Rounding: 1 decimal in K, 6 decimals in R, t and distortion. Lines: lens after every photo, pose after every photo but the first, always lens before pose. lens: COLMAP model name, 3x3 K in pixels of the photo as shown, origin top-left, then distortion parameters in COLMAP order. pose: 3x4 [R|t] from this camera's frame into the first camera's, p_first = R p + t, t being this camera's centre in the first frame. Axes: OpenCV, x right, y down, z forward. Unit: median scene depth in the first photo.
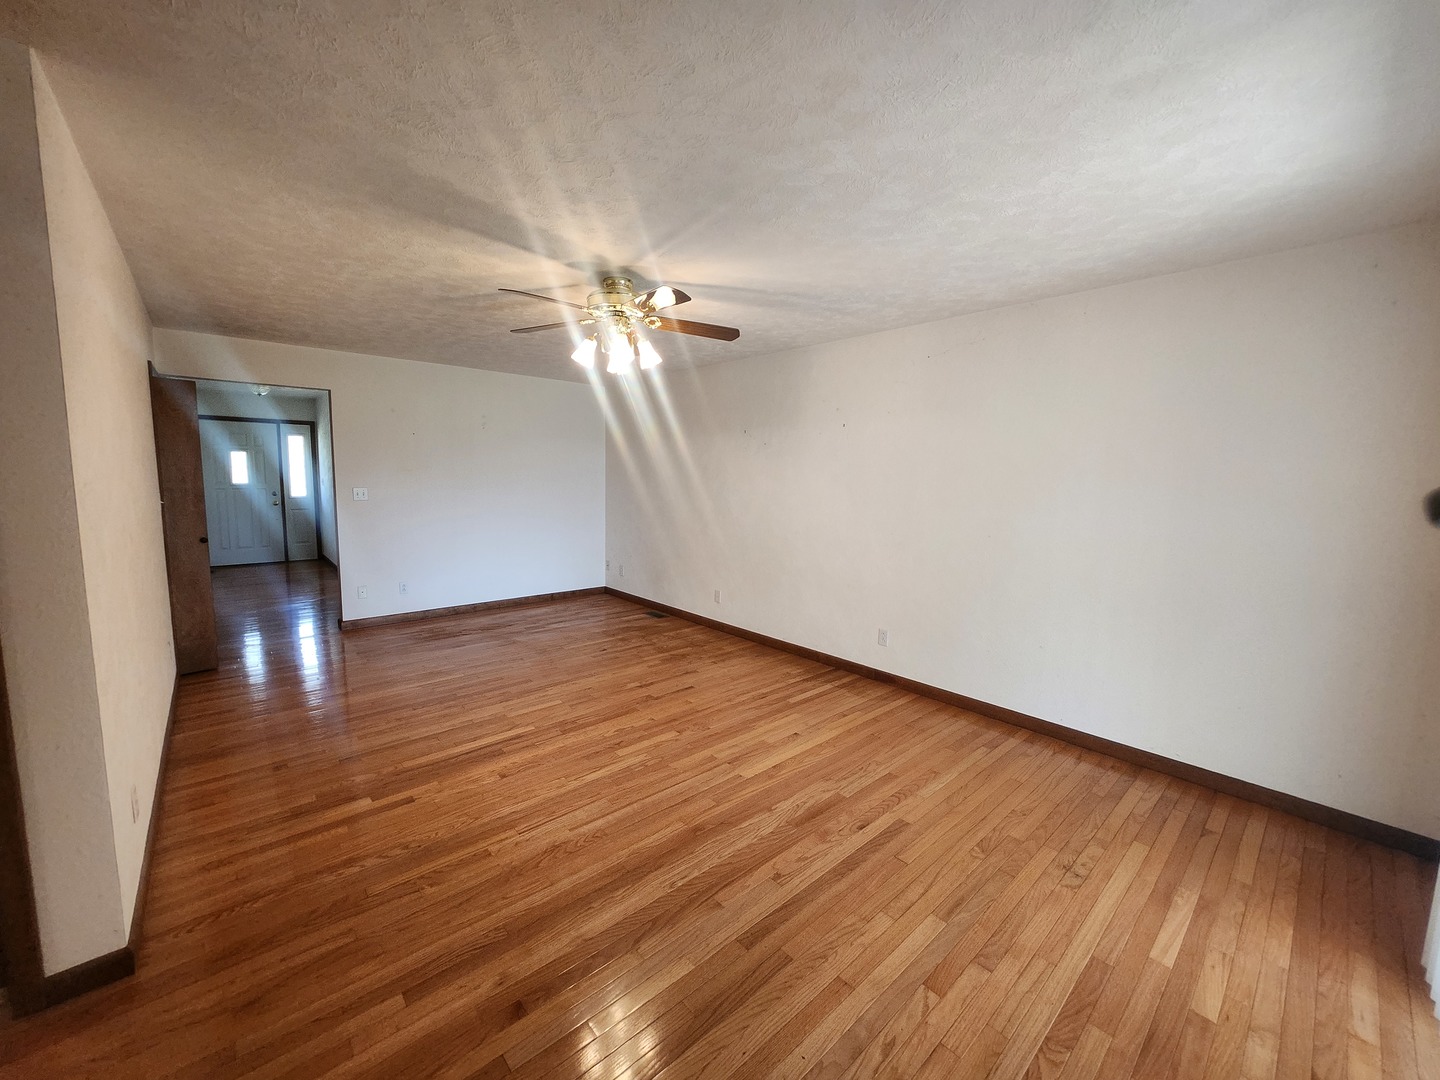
lens RADIAL K [[565.6, 0, 714.6], [0, 565.6, 535.2], [0, 0, 1]] dist [0.000465, 0.000041]
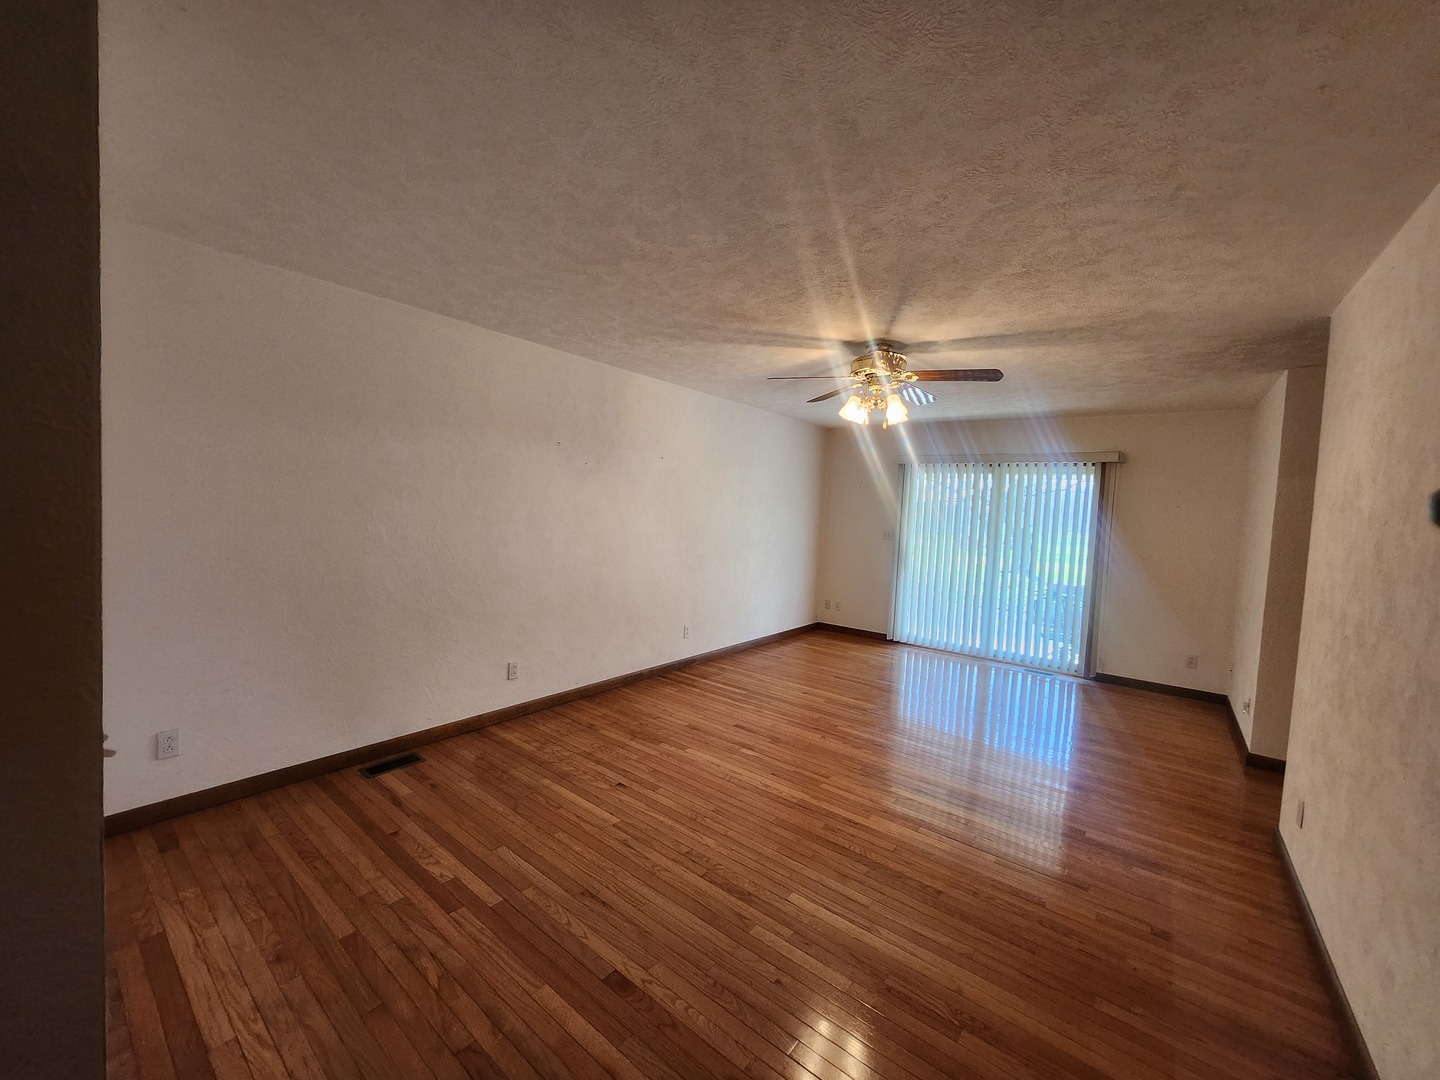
lens RADIAL K [[565.6, 0, 714.6], [0, 565.6, 535.2], [0, 0, 1]] dist [0.000465, 0.000041]
pose [[-0.181470, -0.074334, 0.980583, -0.884099], [0.049754, 0.995168, 0.084647, -0.127947], [-0.982137, 0.064149, -0.176895, 1.096109]]
